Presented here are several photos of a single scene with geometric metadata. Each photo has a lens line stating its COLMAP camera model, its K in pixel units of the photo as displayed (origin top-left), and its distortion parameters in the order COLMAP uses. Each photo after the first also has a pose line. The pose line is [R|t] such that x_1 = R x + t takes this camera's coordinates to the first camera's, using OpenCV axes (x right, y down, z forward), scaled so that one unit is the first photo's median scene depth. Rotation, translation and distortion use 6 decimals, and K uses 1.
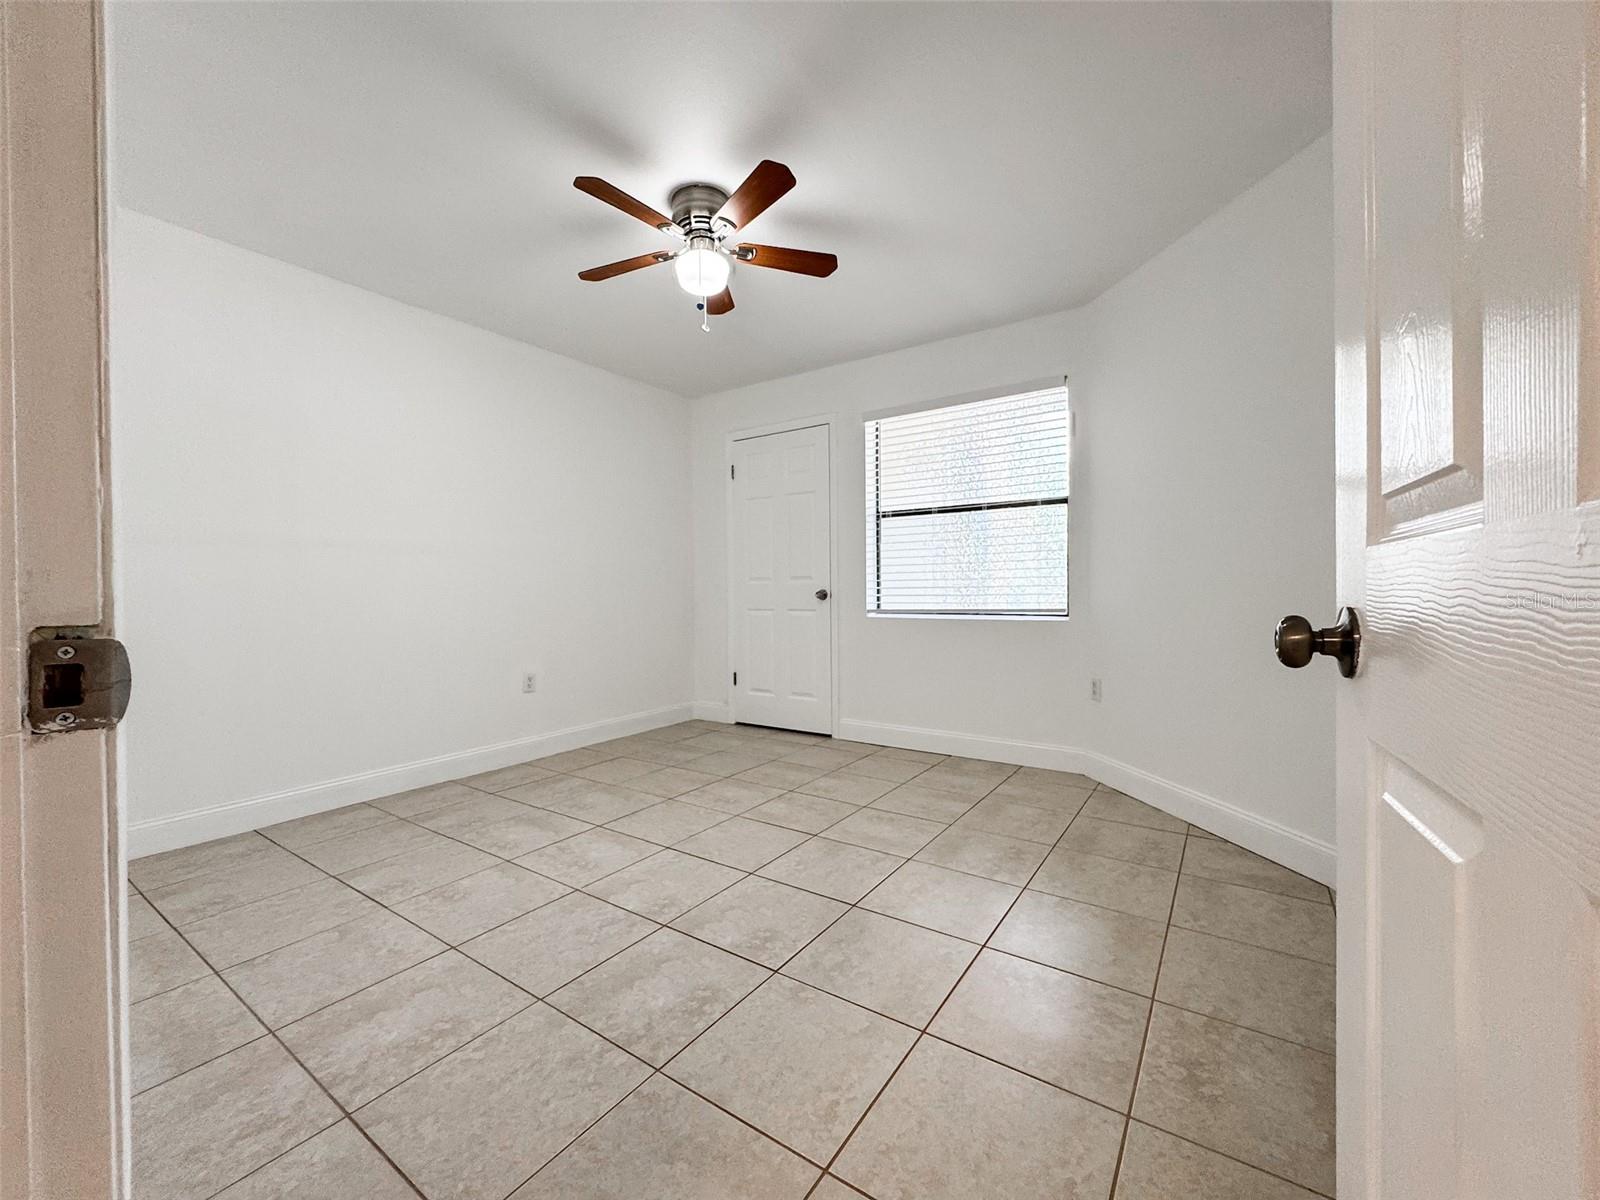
lens RADIAL K [[643.7, 0, 796.8], [0, 643.7, 598.6], [0, 0, 1]] dist [-0.003135, 0.000715]
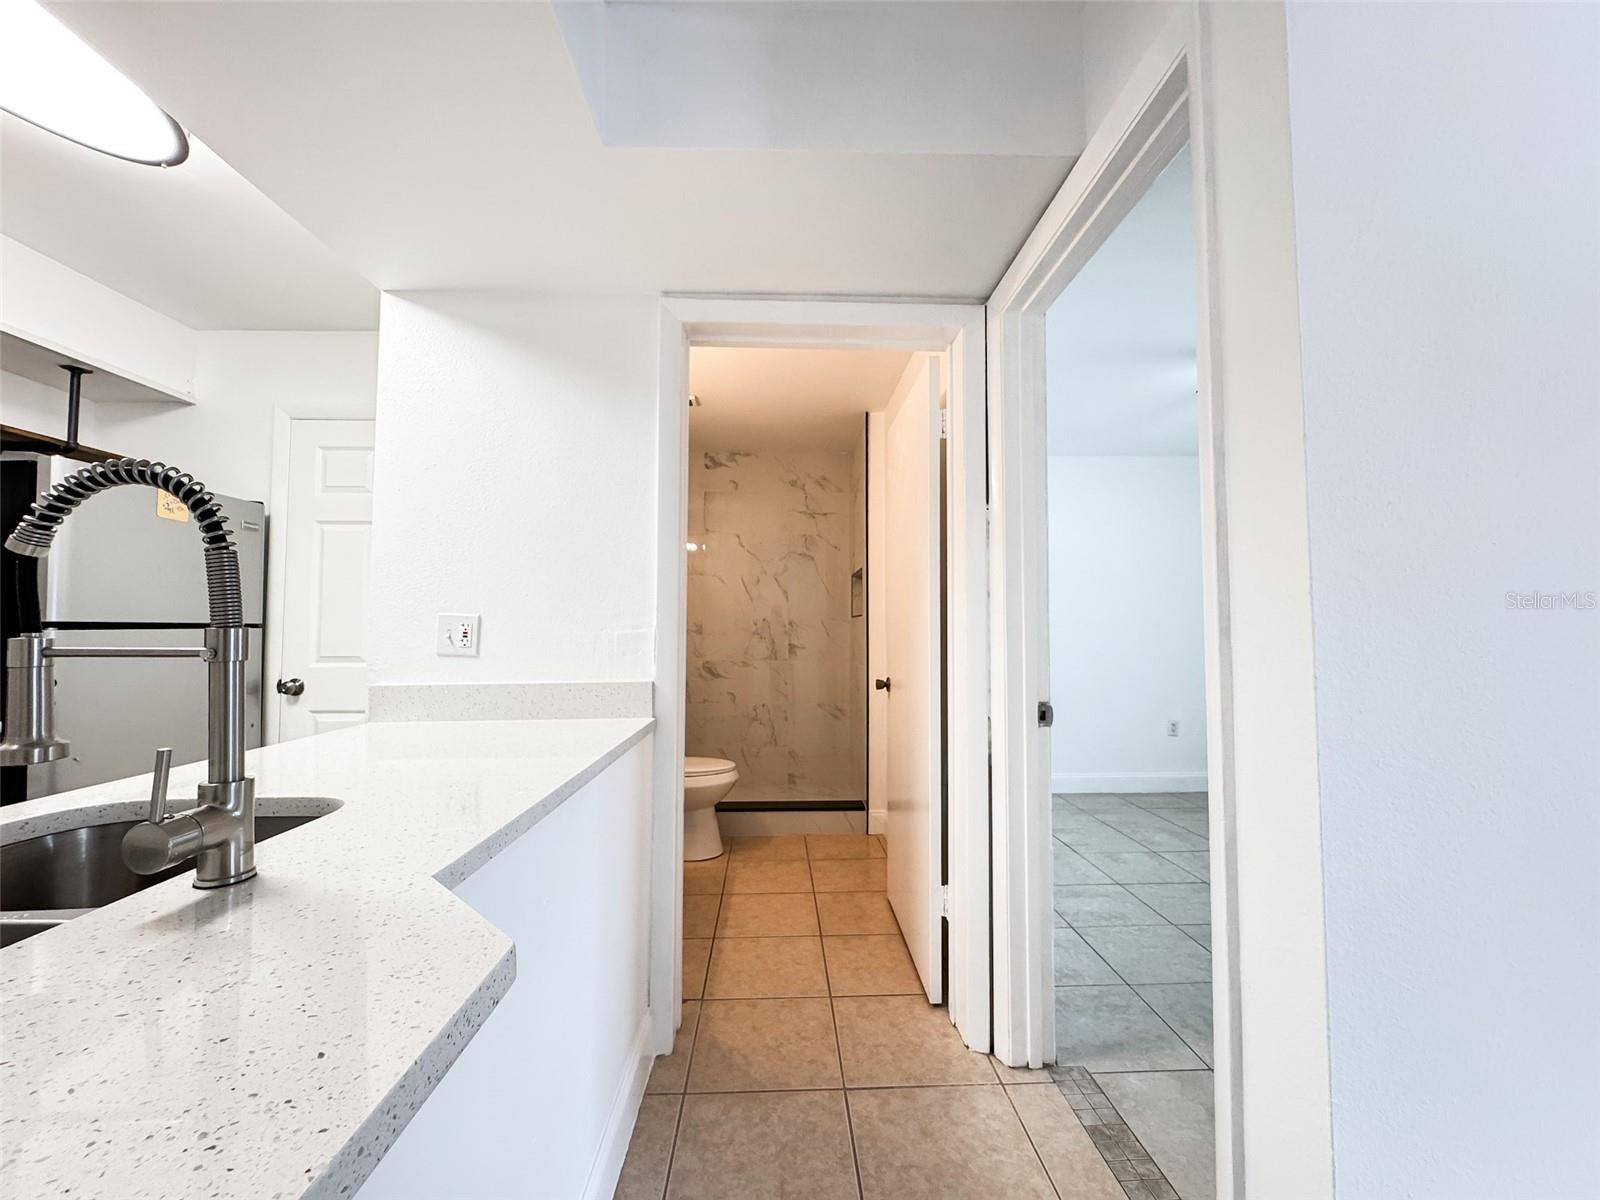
lens RADIAL K [[643.7, 0, 796.8], [0, 643.7, 598.6], [0, 0, 1]] dist [-0.003135, 0.000715]
pose [[0.594995, -0.026778, -0.803283, 0.212865], [-0.018317, 0.998733, -0.046862, -0.064348], [0.803520, 0.042596, 0.593751, -0.451275]]
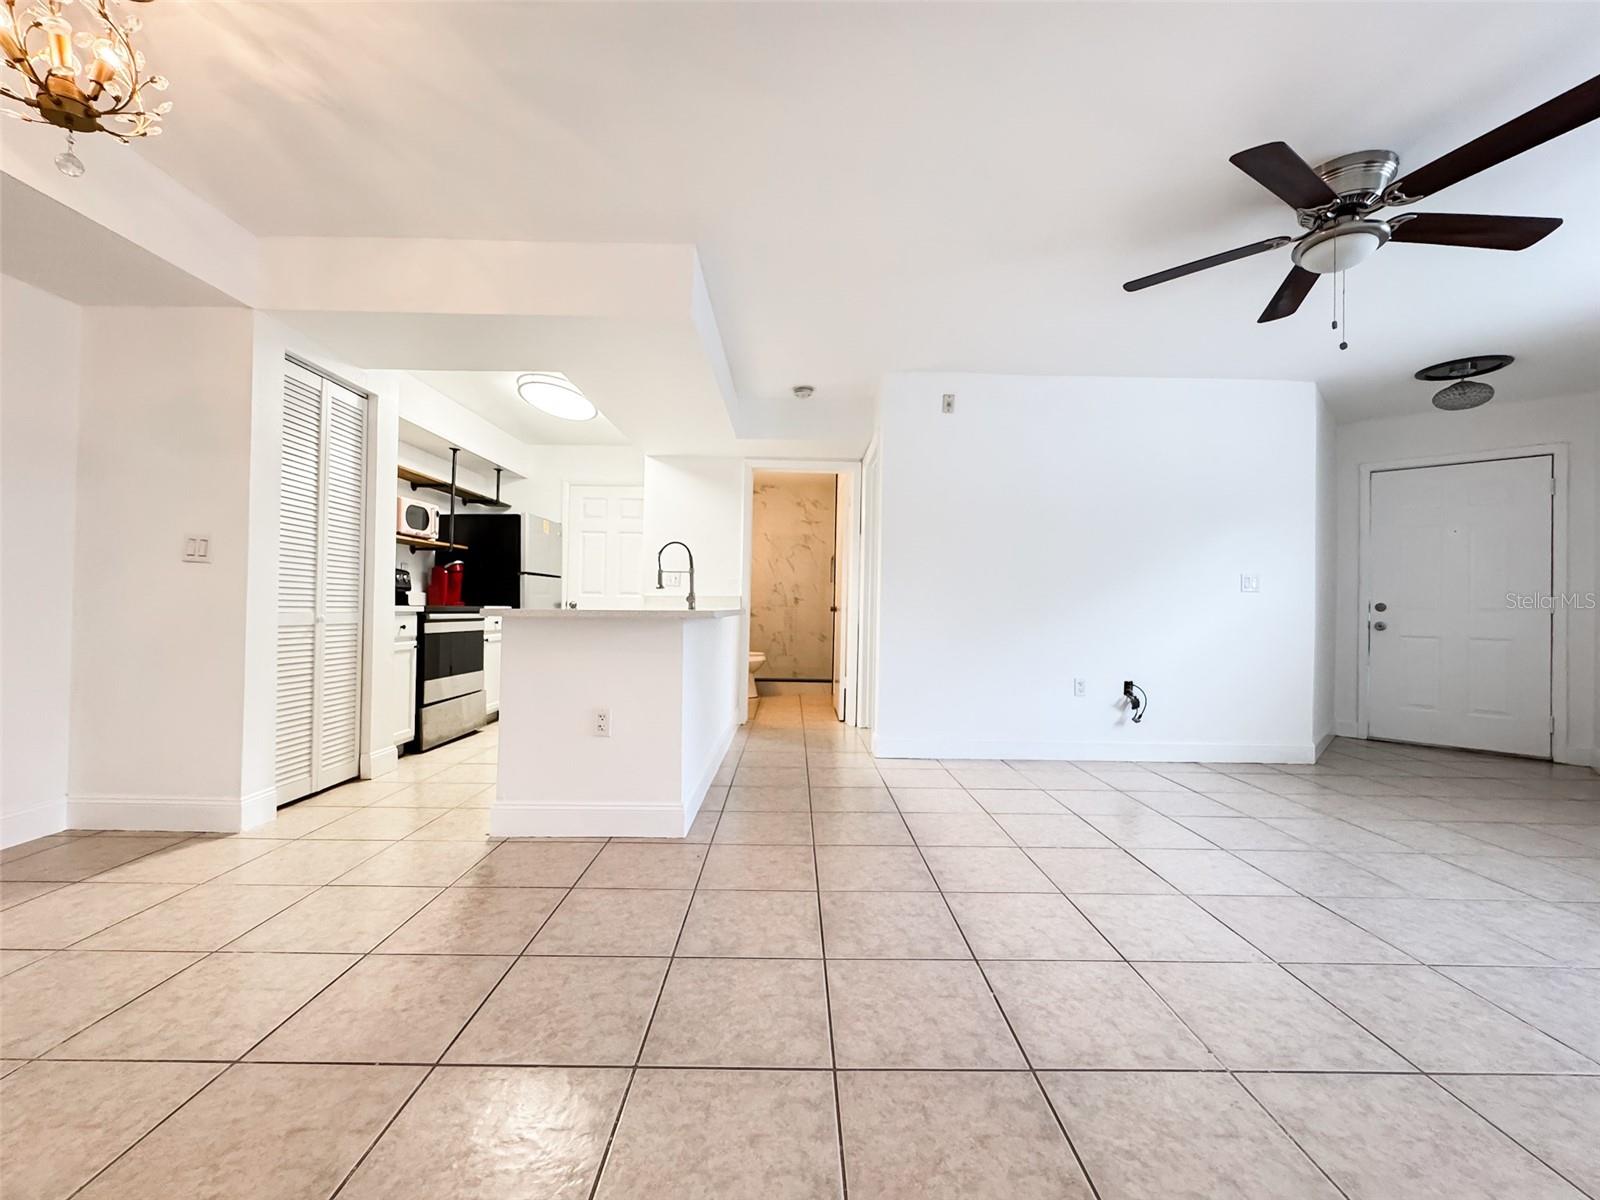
lens RADIAL K [[643.7, 0, 796.8], [0, 643.7, 598.6], [0, 0, 1]] dist [-0.003135, 0.000715]
pose [[0.573717, 0.009954, -0.818993, 1.242238], [-0.036140, 0.999260, -0.013172, 0.018457], [0.818256, 0.037155, 0.573652, -1.128995]]
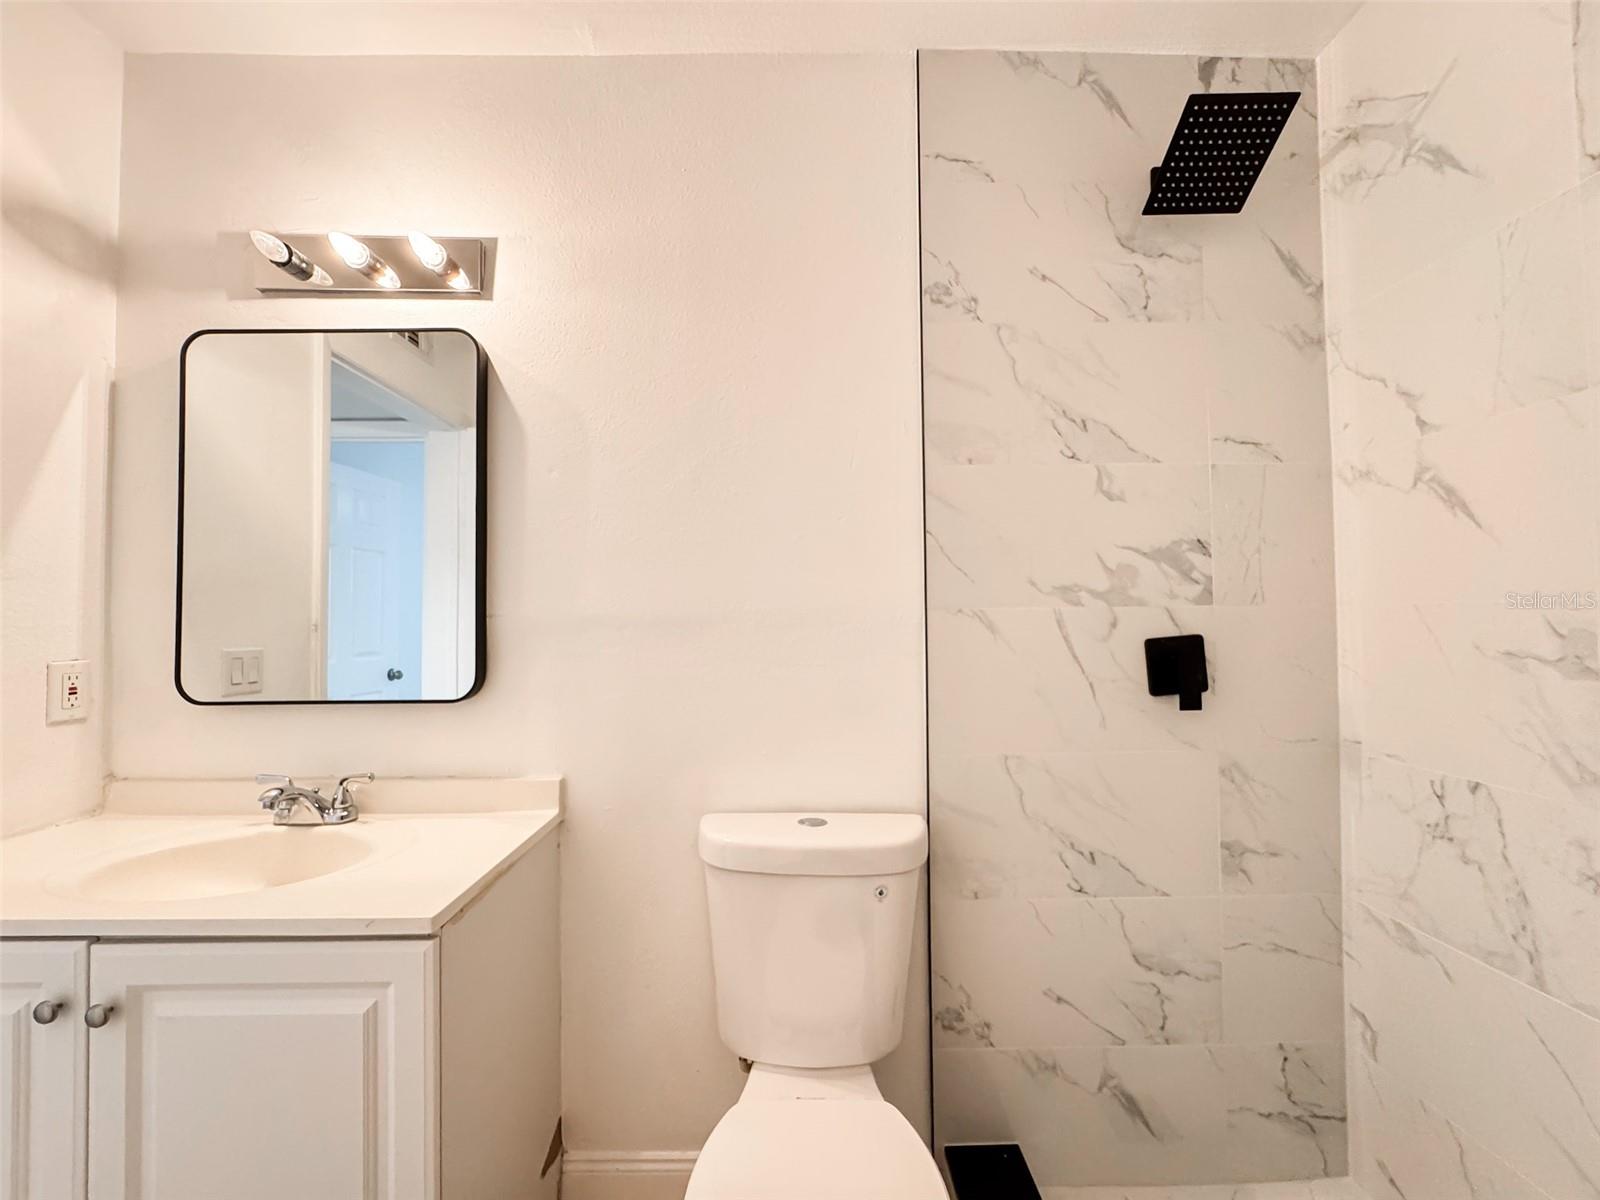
lens RADIAL K [[644.4, 0, 800.0], [0, 644.4, 600.0], [0, 0, 1]] dist [-0.005212, -0.000381]
pose [[-0.815339, 0.001668, -0.578982, -0.753026], [0.008721, 0.999918, -0.009402, -0.087731], [0.578918, -0.012715, -0.815286, 0.390352]]
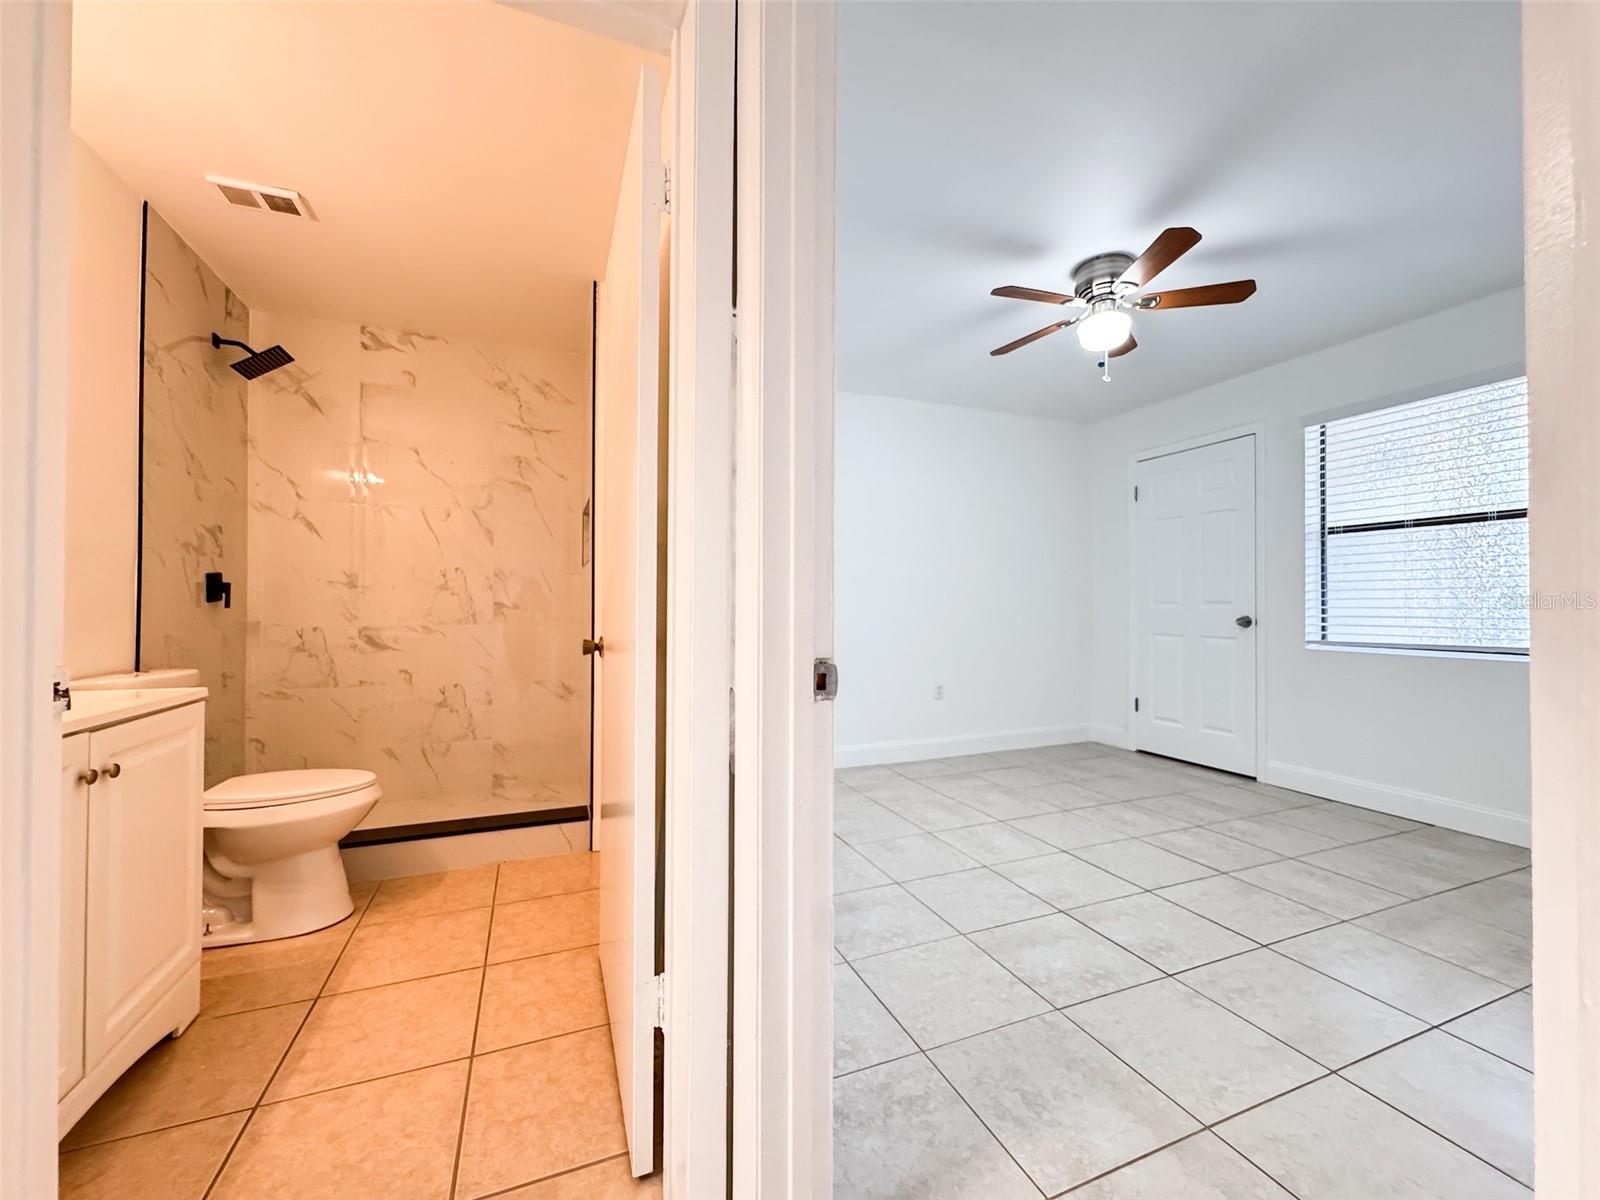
lens RADIAL K [[643.7, 0, 796.8], [0, 643.7, 598.6], [0, 0, 1]] dist [-0.003135, 0.000715]
pose [[0.831800, 0.006370, -0.555038, 0.026445], [-0.017352, 0.999744, -0.014530, -0.022907], [0.554803, 0.021717, 0.831698, -0.174042]]
